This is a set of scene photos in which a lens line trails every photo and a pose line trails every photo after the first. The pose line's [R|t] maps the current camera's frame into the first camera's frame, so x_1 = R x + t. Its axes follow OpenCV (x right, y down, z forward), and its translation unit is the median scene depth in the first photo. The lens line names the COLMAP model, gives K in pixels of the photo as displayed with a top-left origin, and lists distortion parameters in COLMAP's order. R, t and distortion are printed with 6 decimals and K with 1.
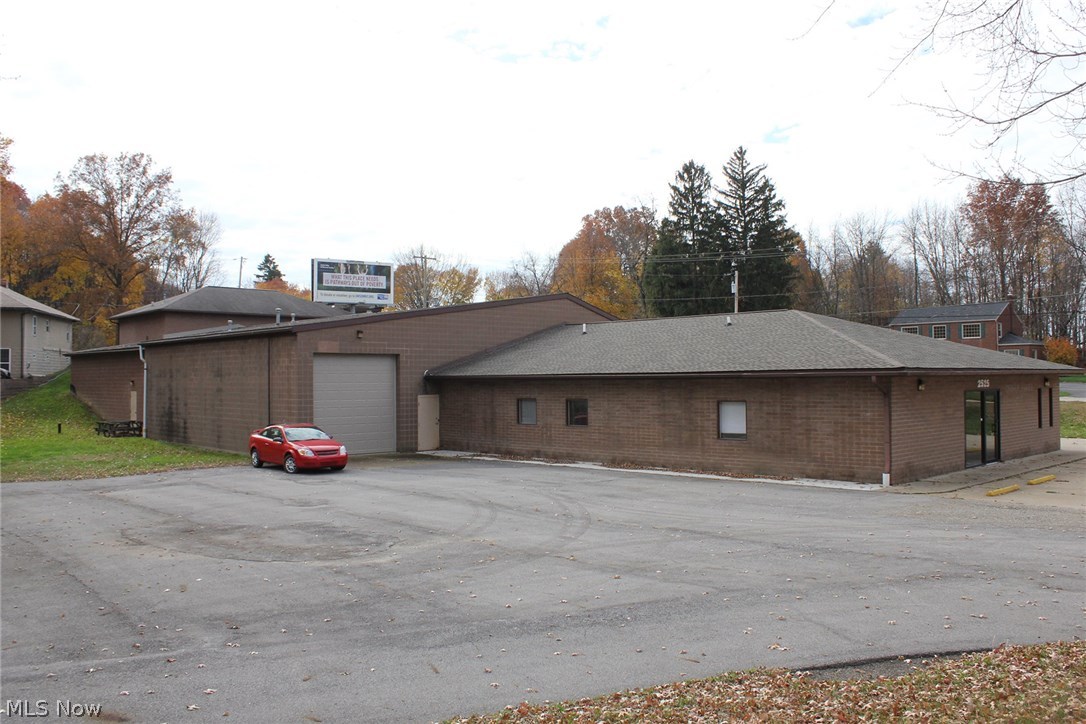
lens RADIAL K [[898.6, 0, 549.4], [0, 898.6, 362.6], [0, 0, 1]] dist [-0.128171, 0.012324]
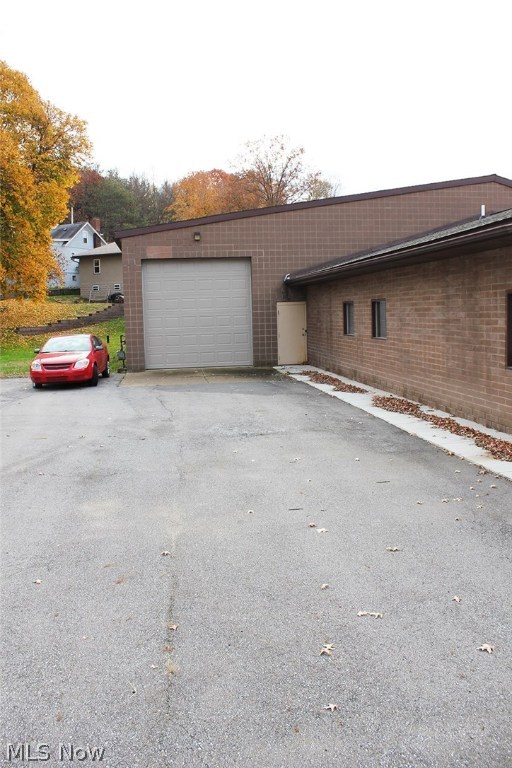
lens RADIAL K [[635.5, 0, 255.9], [0, 635.5, 381.8], [0, 0, 1]] dist [-0.128171, 0.012324]
pose [[0.802348, 0.050571, -0.594711, 0.218076], [0.032517, 0.991220, 0.128159, 0.033572], [0.595971, -0.122166, 0.793659, 0.487631]]
